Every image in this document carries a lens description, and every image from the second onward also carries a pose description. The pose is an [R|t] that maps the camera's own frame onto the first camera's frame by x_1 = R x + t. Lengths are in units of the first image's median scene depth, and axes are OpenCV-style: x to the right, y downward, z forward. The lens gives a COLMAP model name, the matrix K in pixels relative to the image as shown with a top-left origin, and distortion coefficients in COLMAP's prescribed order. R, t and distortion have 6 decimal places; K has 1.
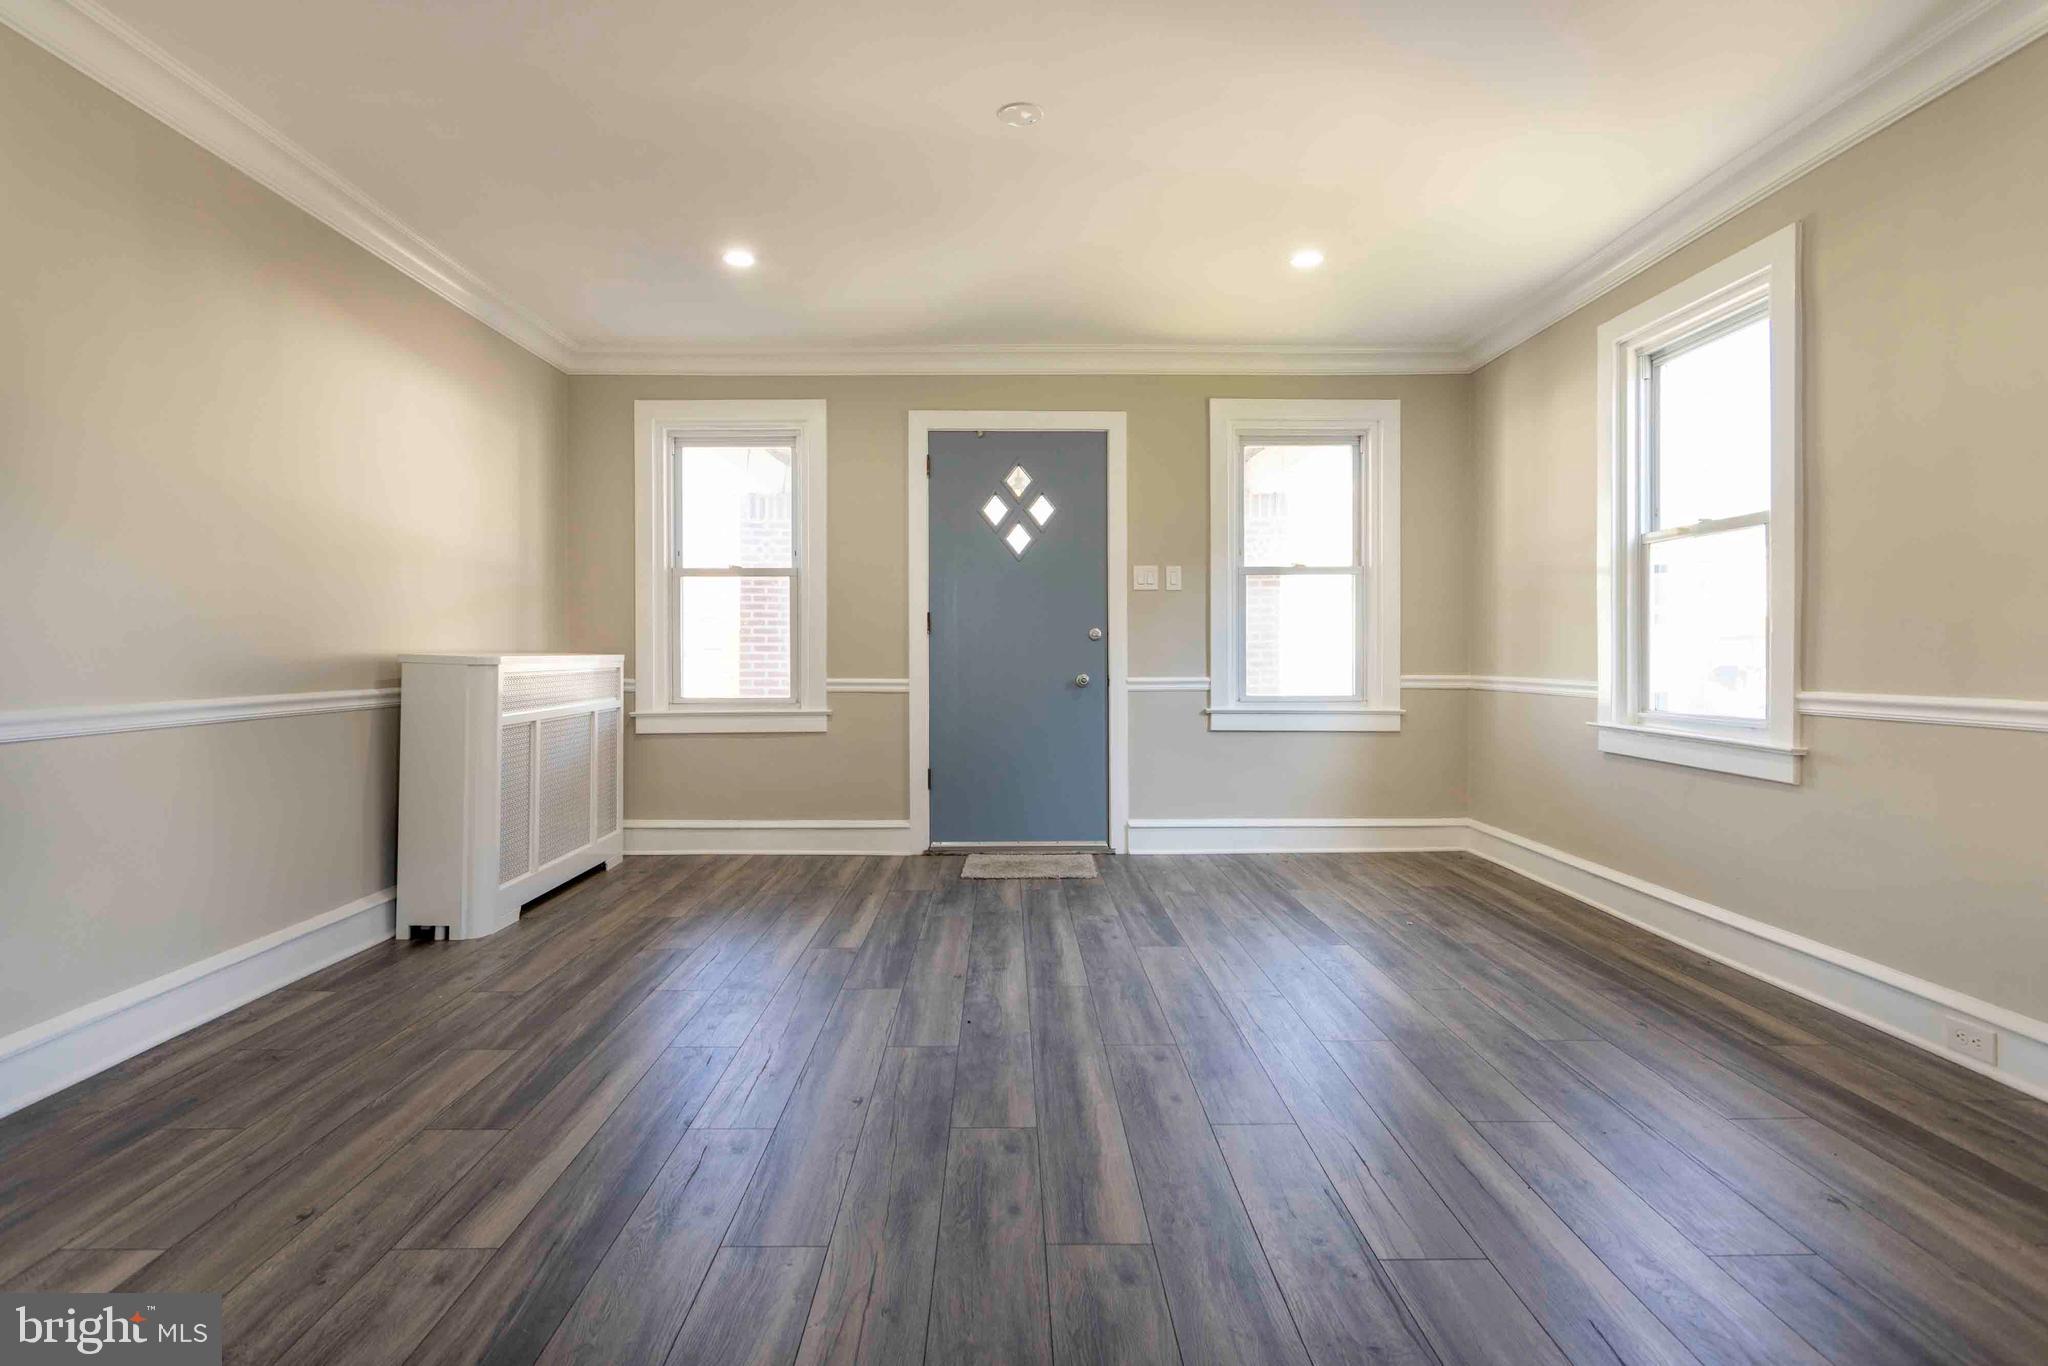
lens RADIAL K [[973.4, 0, 1020.3], [0, 973.4, 657.8], [0, 0, 1]] dist [0.002972, 0.000889]
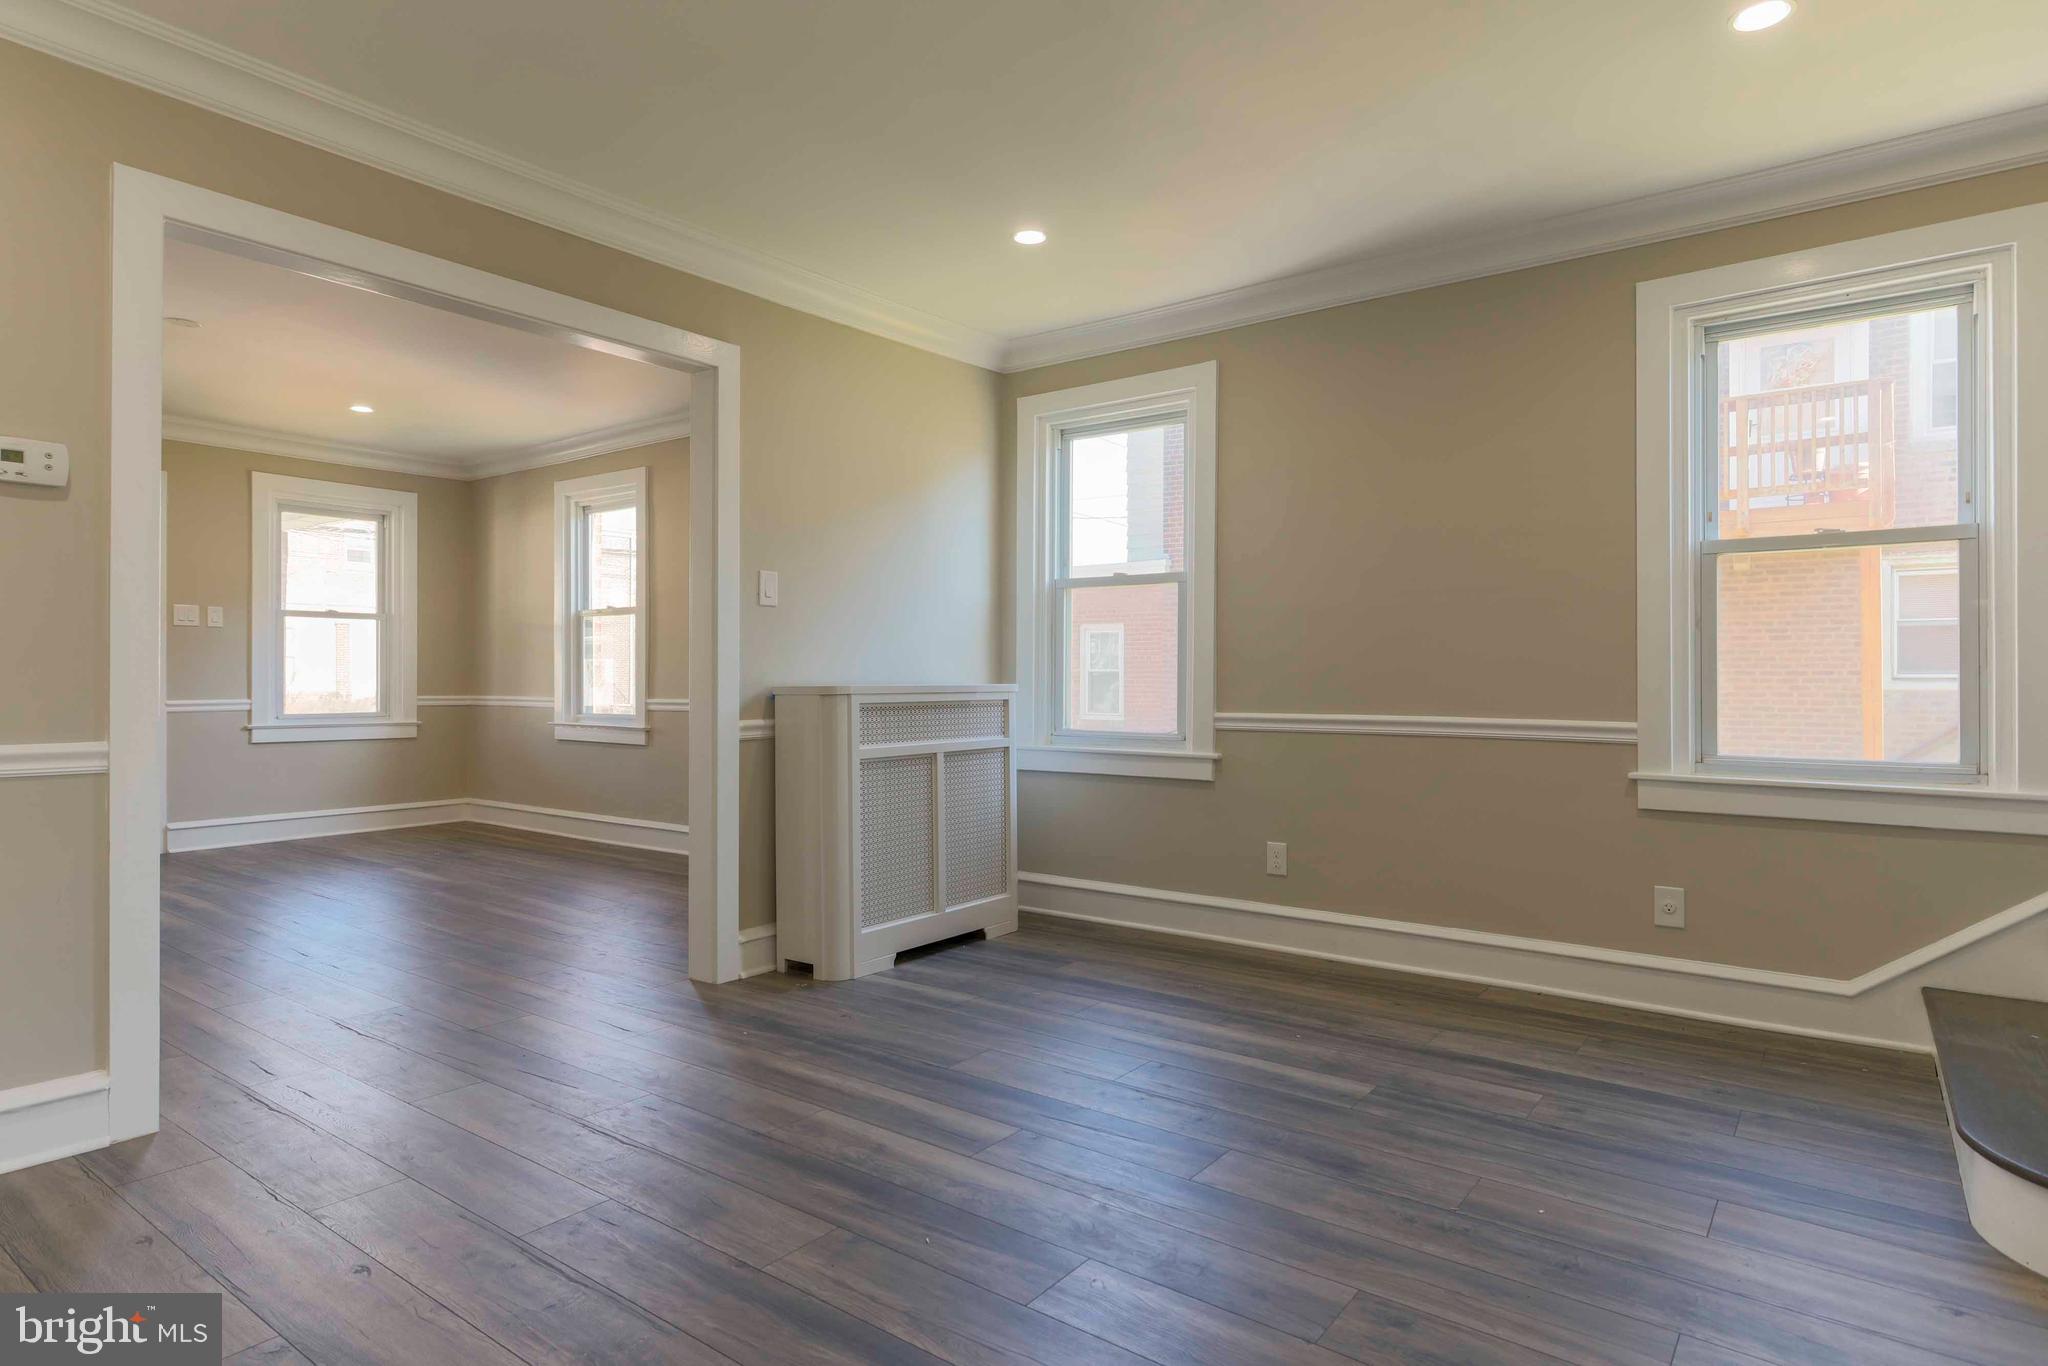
lens RADIAL K [[919.6, 0, 1024.0], [0, 919.6, 683.0], [0, 0, 1]] dist [-0.021704, 0.000280]
pose [[0.542002, 0.000530, 0.840377, -0.299951], [0.002576, 0.999994, -0.002292, 0.005971], [-0.840373, 0.003407, 0.541998, -0.549301]]
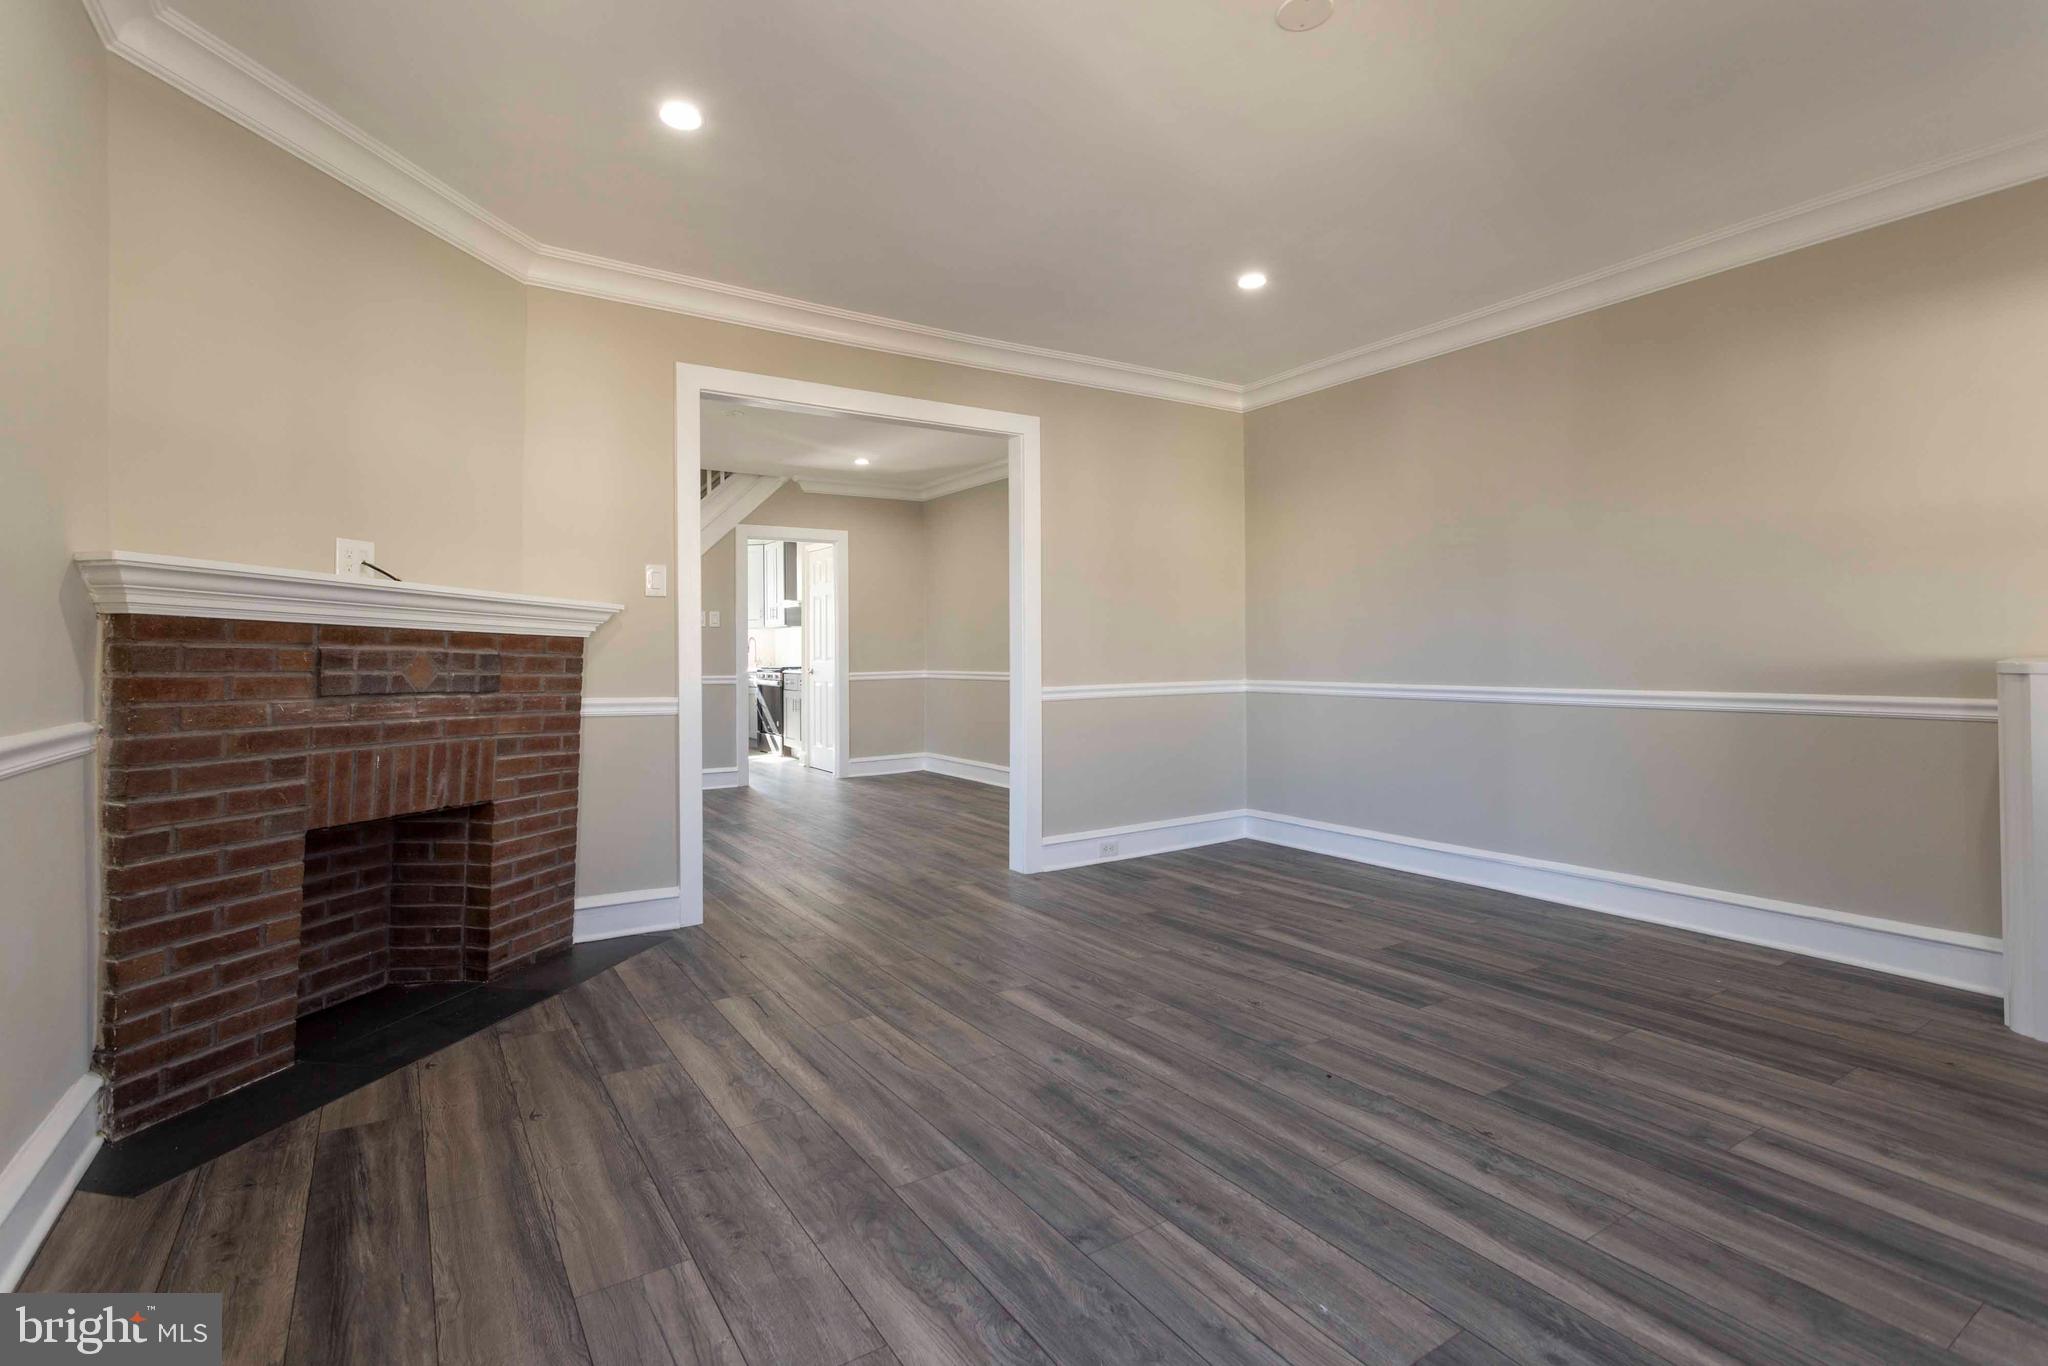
lens RADIAL K [[969.3, 0, 1003.2], [0, 969.3, 645.5], [0, 0, 1]] dist [-0.000215, 0.000564]
pose [[-0.852169, 0.000450, -0.523267, 0.489402], [0.001910, 0.999996, -0.002250, -0.012880], [0.523264, -0.002917, -0.852166, 1.179723]]
